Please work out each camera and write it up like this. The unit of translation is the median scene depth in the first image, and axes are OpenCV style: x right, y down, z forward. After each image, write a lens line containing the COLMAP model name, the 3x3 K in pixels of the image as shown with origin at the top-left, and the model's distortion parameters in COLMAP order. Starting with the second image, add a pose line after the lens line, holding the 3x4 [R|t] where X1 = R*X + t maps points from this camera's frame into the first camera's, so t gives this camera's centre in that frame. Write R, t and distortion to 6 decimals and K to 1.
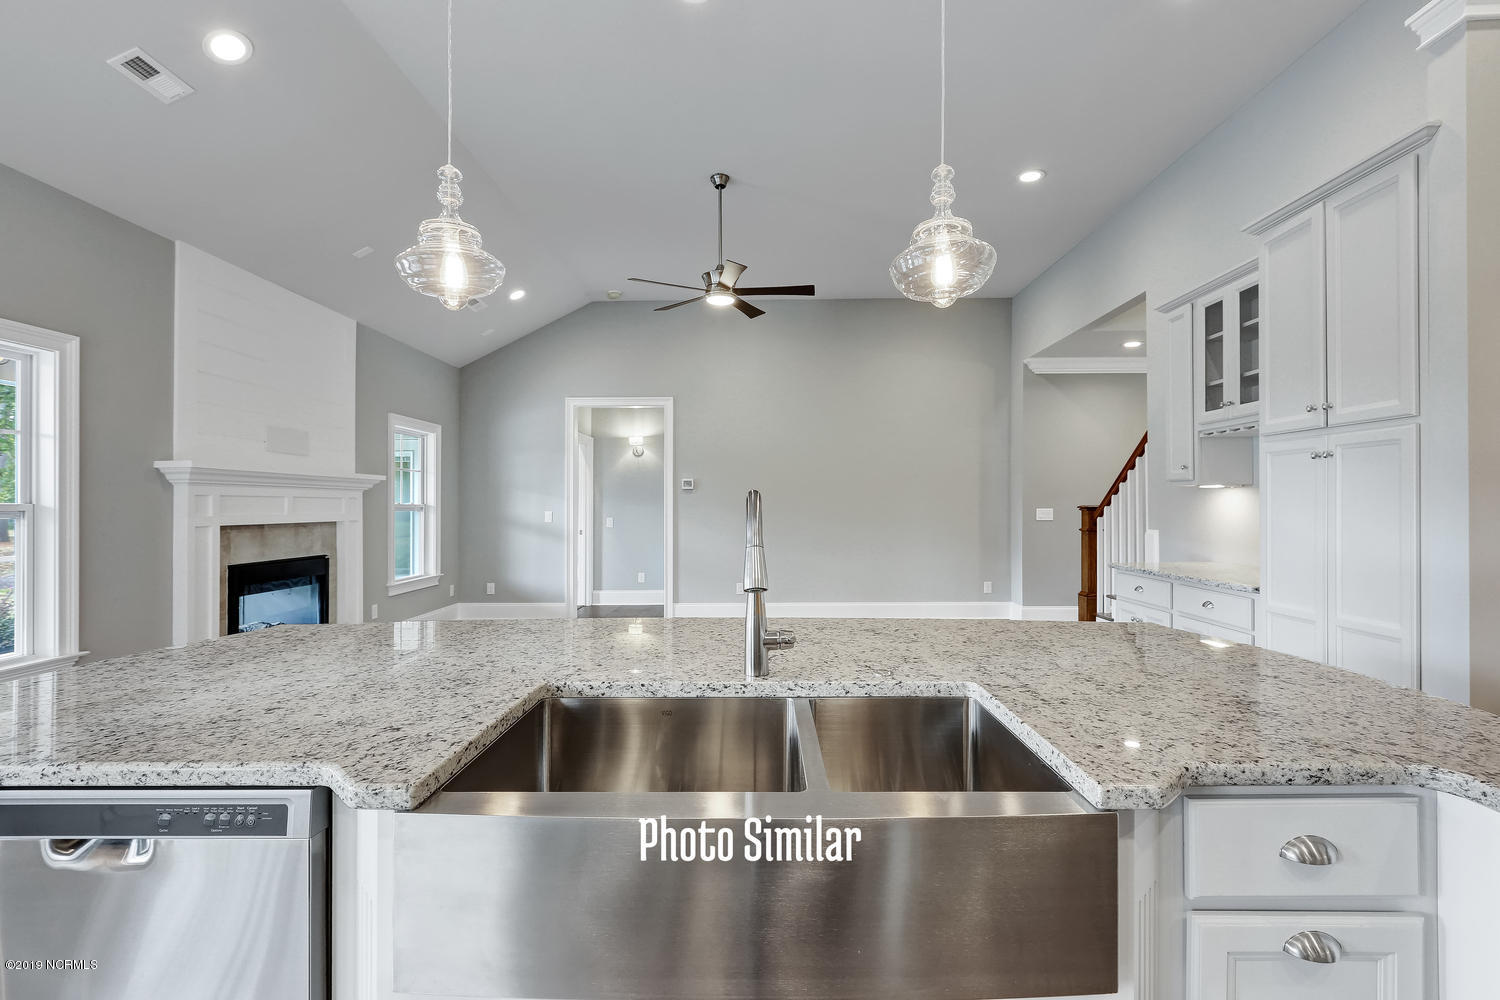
lens RADIAL K [[697.0, 0, 755.9], [0, 697.0, 506.2], [0, 0, 1]] dist [0.000099, 0.000027]
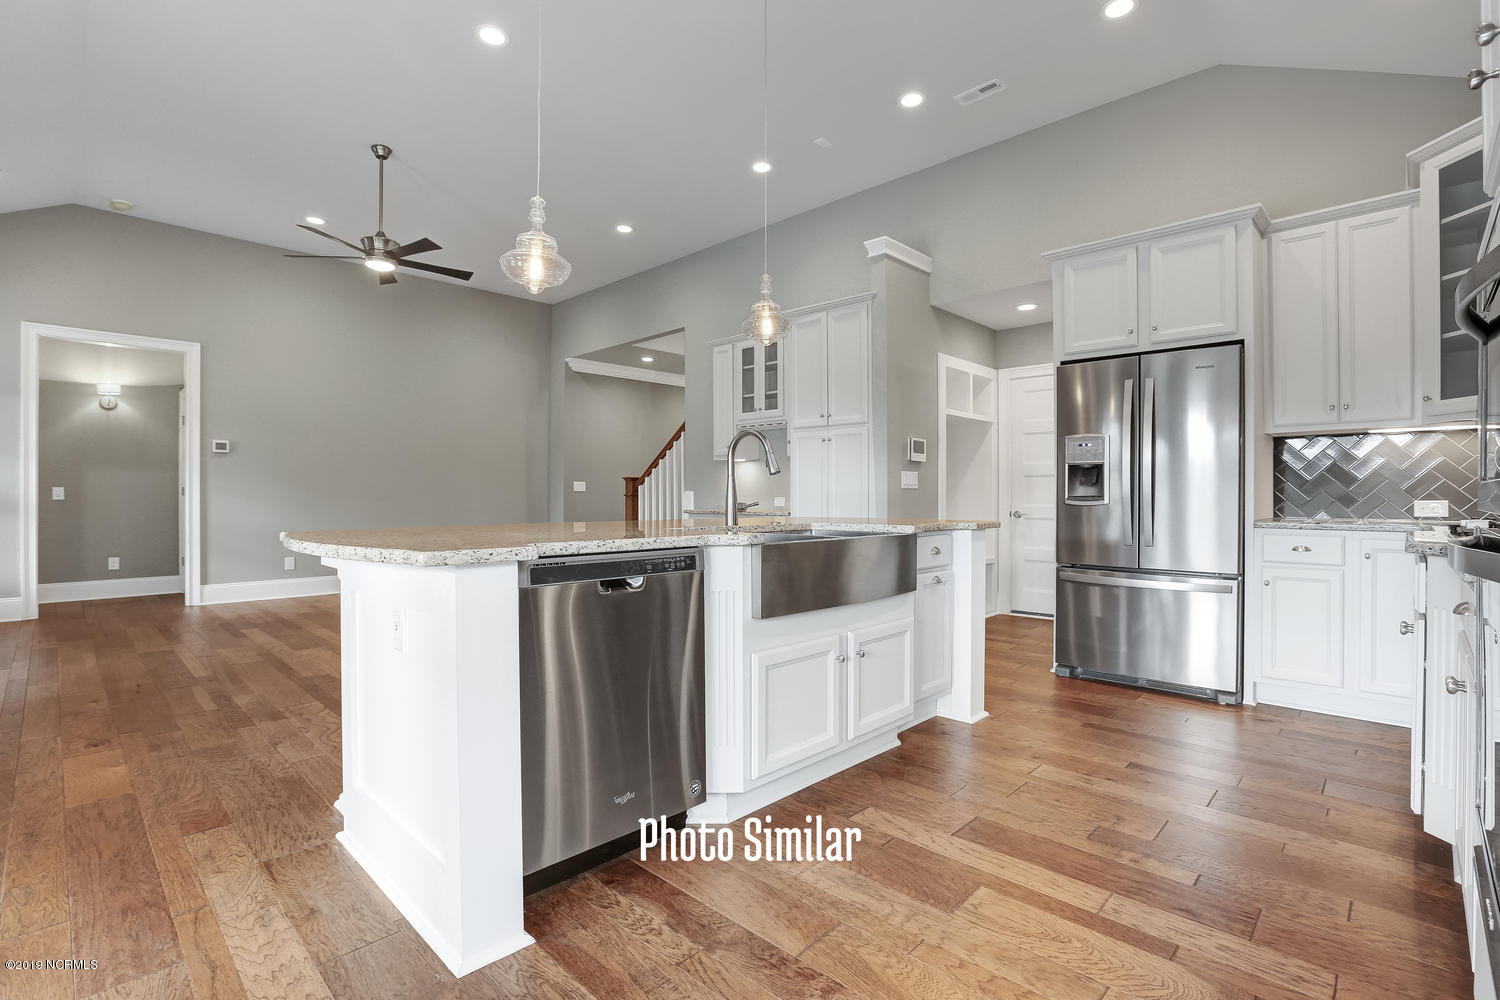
lens RADIAL K [[708.7, 0, 750.0], [0, 708.7, 500.0], [0, 0, 1]] dist [-0.022850, 0.000883]
pose [[0.691087, 0.000398, 0.722771, -0.534101], [-0.001647, 0.999998, 0.001025, 0.065150], [-0.722769, -0.001899, 0.691087, -0.154113]]
